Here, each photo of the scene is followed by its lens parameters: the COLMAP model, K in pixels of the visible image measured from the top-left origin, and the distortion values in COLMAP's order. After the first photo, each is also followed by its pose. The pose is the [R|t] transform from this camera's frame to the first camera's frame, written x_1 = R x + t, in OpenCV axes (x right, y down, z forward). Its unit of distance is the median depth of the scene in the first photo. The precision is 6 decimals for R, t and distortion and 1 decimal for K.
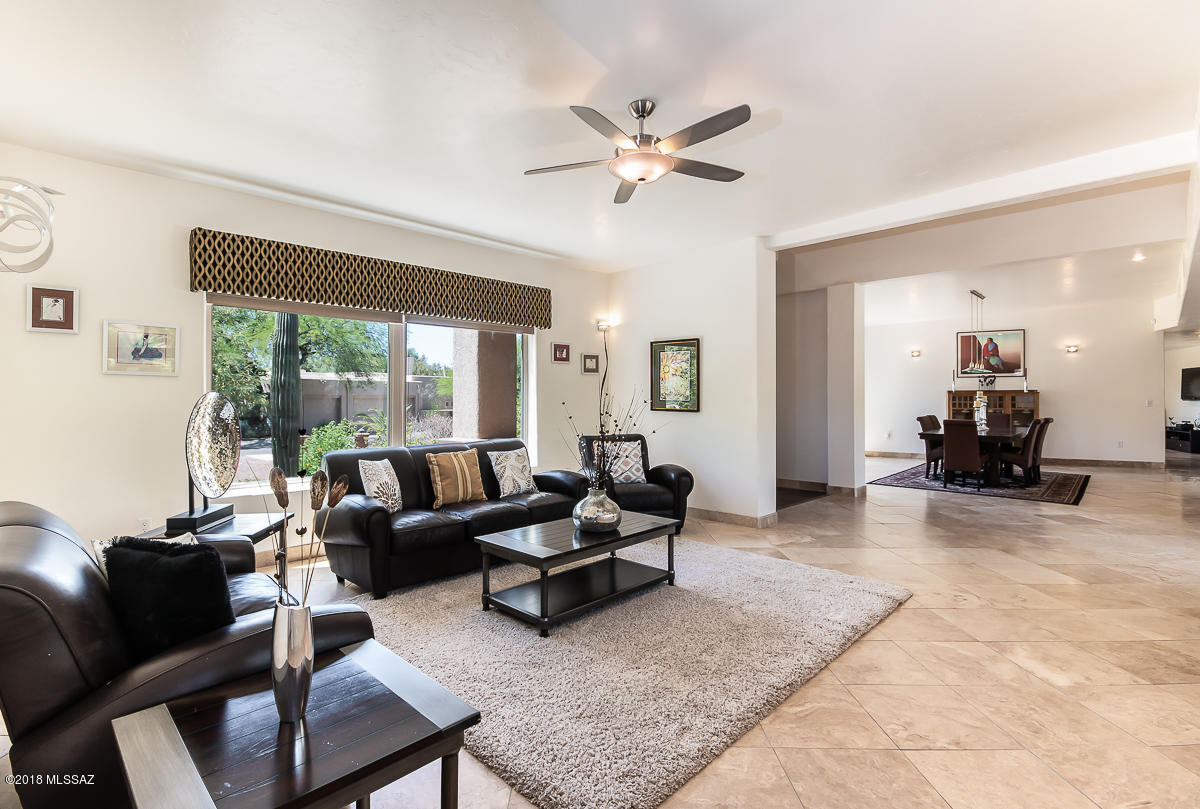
lens RADIAL K [[549.6, 0, 593.1], [0, 549.6, 401.1], [0, 0, 1]] dist [-0.000116, -0.007010]
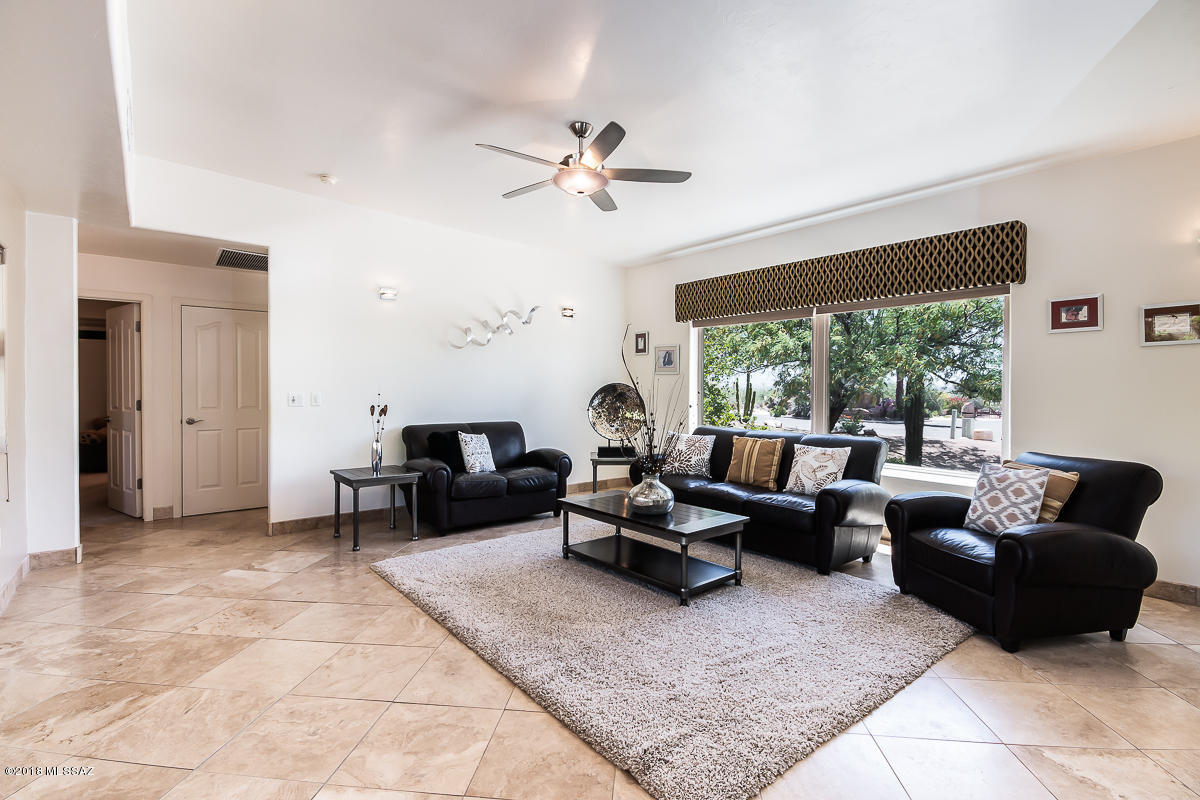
lens RADIAL K [[549.6, 0, 595.4], [0, 549.6, 393.4], [0, 0, 1]] dist [-0.000116, -0.007010]
pose [[-0.084463, 0.012451, -0.996349, 0.584105], [-0.012970, 0.999823, 0.013594, -0.003249], [0.996342, 0.014070, -0.084287, 0.540451]]
